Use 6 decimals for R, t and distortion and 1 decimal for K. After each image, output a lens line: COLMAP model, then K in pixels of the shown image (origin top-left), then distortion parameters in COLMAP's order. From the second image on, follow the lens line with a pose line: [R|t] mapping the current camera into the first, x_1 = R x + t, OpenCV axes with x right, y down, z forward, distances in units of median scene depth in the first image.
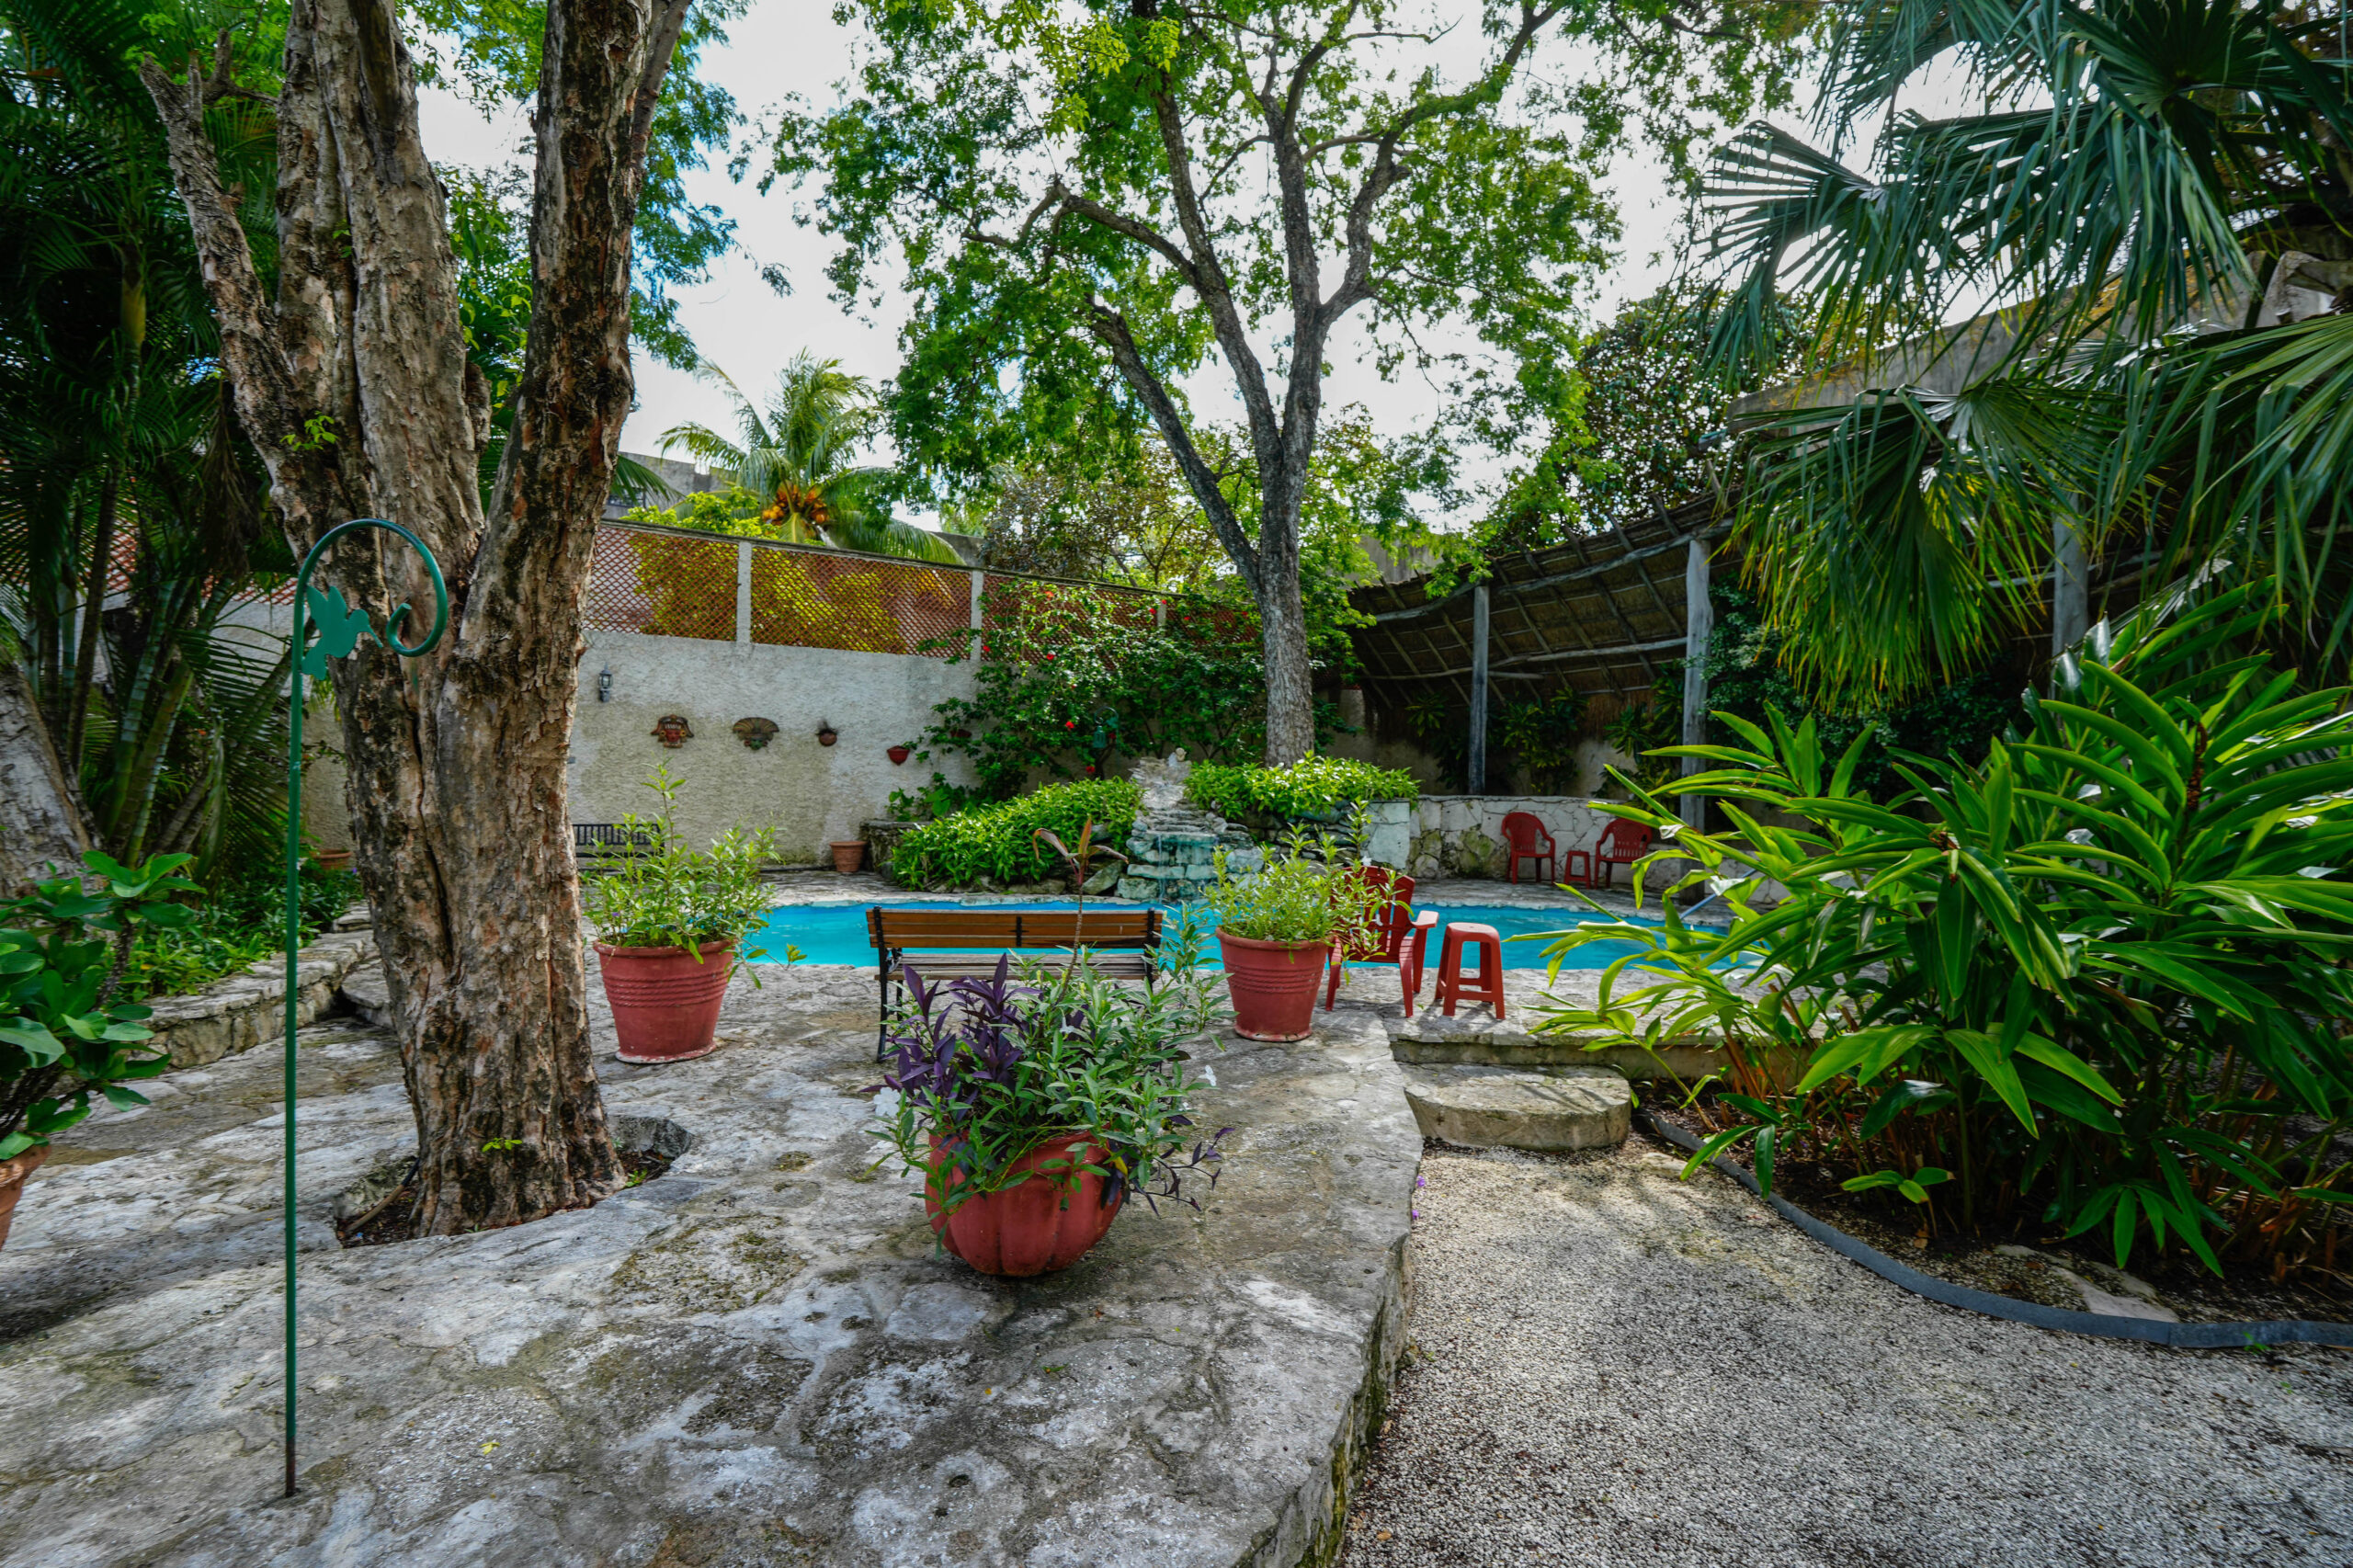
lens RADIAL K [[957.4, 0, 1176.5], [0, 957.4, 784.0], [0, 0, 1]] dist [-0.010758, -0.000714]
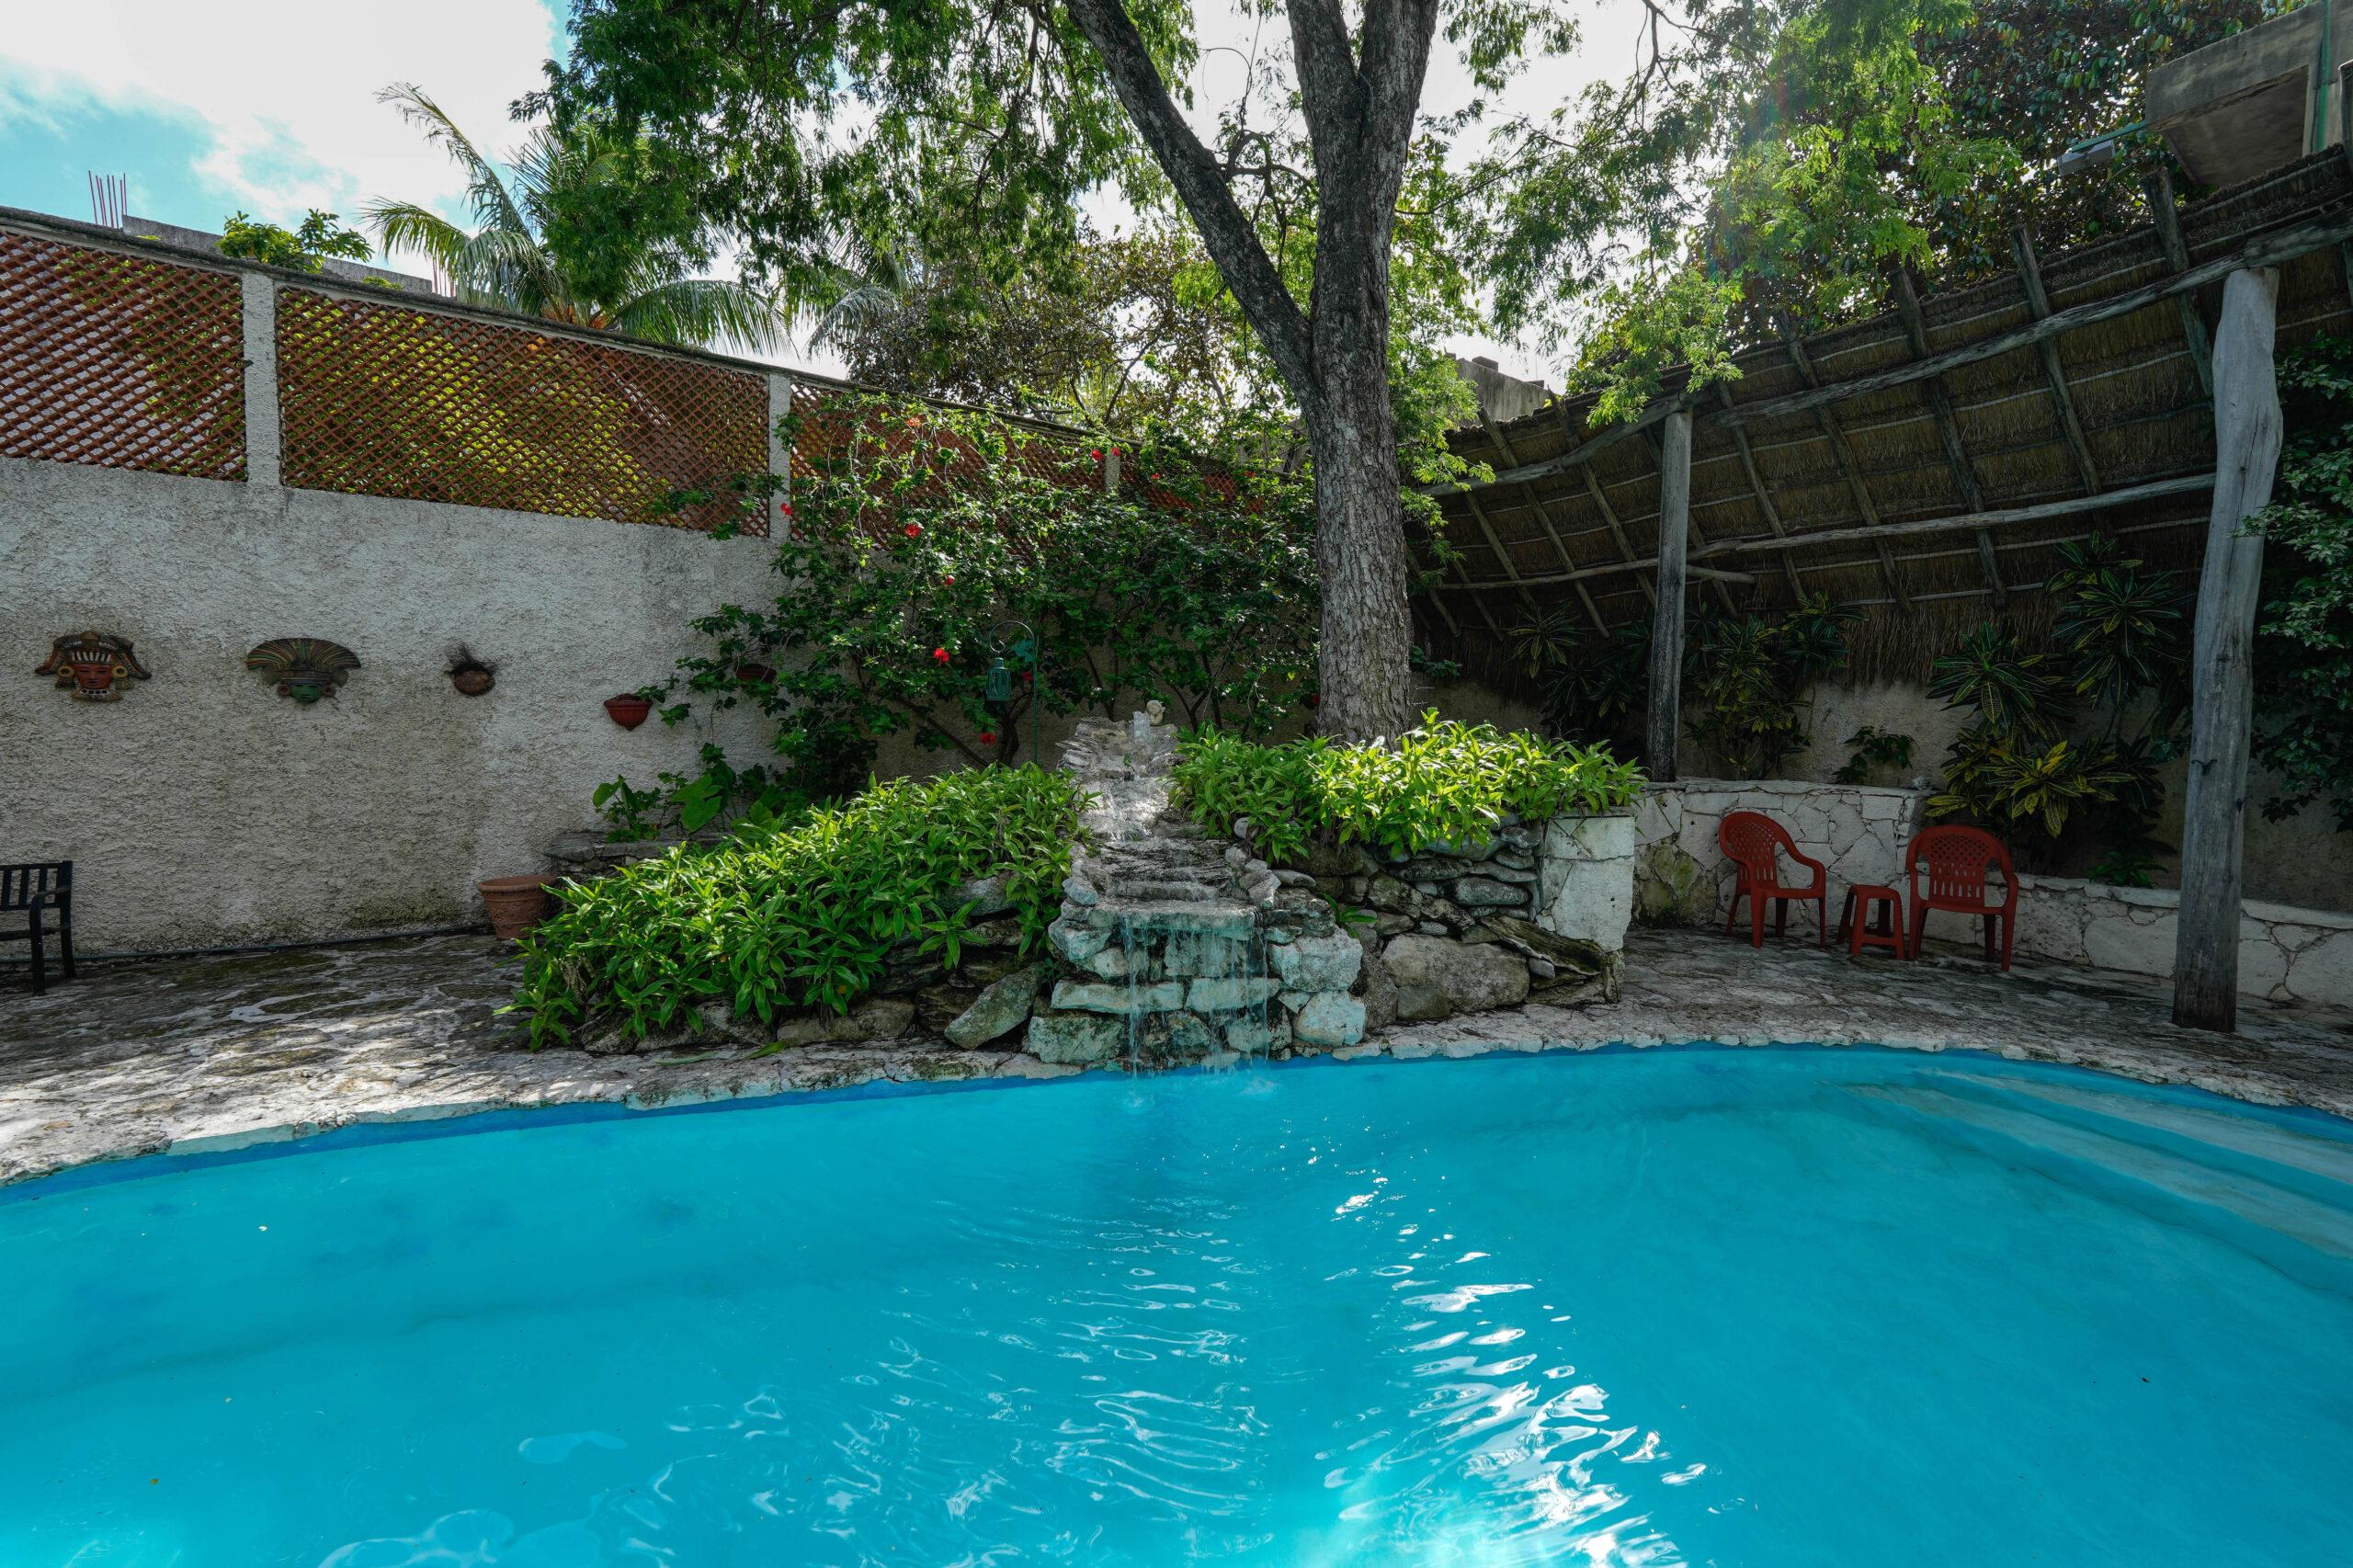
lens RADIAL K [[957.4, 0, 1176.5], [0, 957.4, 784.0], [0, 0, 1]] dist [-0.010758, -0.000714]
pose [[0.997952, -0.005022, 0.063764, -0.018315], [0.000862, 0.997879, 0.065095, -0.025751], [-0.063956, -0.064907, 0.995840, 0.471763]]
